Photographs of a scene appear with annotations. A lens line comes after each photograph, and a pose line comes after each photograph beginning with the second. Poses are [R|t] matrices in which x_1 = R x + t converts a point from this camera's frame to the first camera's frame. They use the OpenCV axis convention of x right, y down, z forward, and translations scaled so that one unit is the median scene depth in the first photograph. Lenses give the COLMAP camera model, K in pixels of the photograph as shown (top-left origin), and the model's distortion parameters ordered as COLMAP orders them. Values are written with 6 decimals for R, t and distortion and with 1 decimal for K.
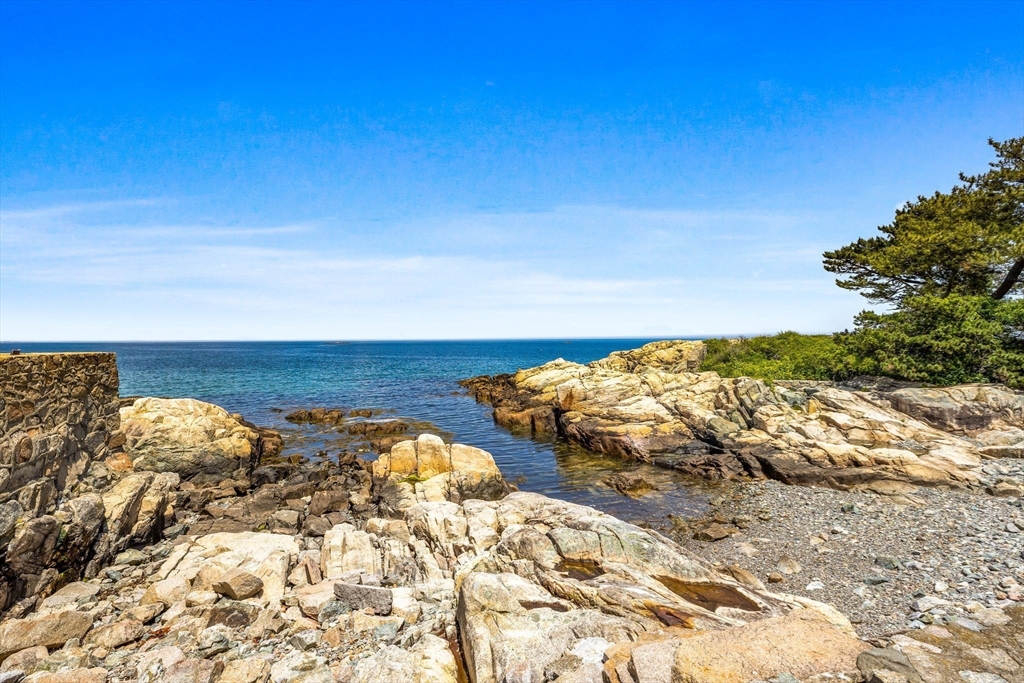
lens RADIAL K [[472.3, 0, 512.0], [0, 472.3, 341.5], [0, 0, 1]] dist [0.000025, 0.001402]
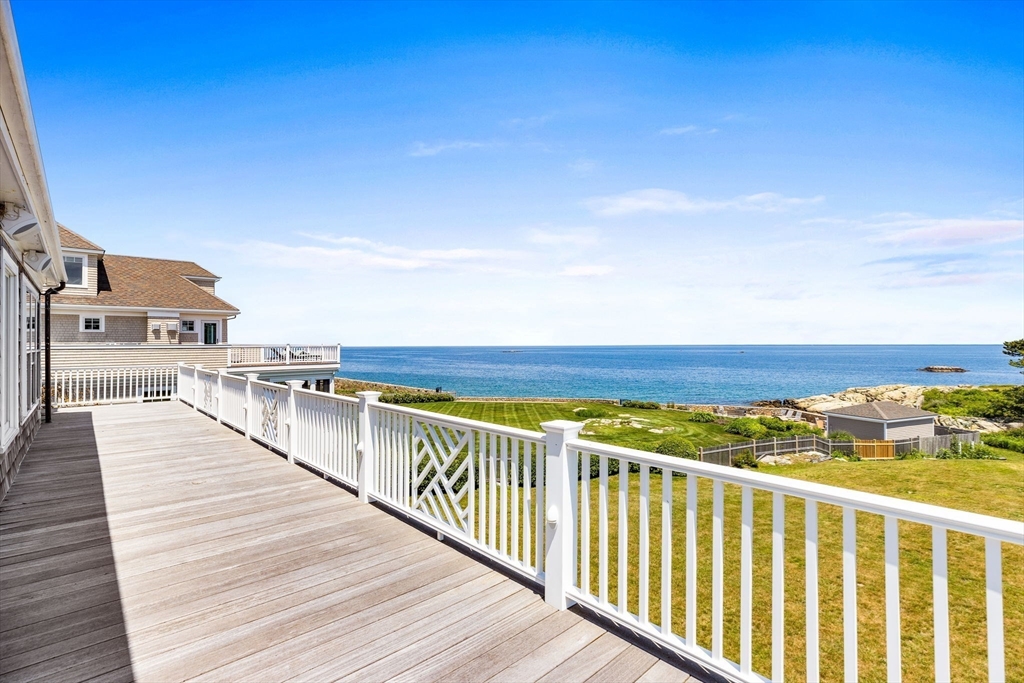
lens RADIAL K [[472.3, 0, 512.0], [0, 472.3, 341.5], [0, 0, 1]] dist [0.000025, 0.001402]
pose [[0.951302, 0.000683, -0.308261, -0.998708], [-0.004183, 0.999934, -0.010694, -0.299495], [0.308233, 0.011462, 0.951242, -2.289507]]
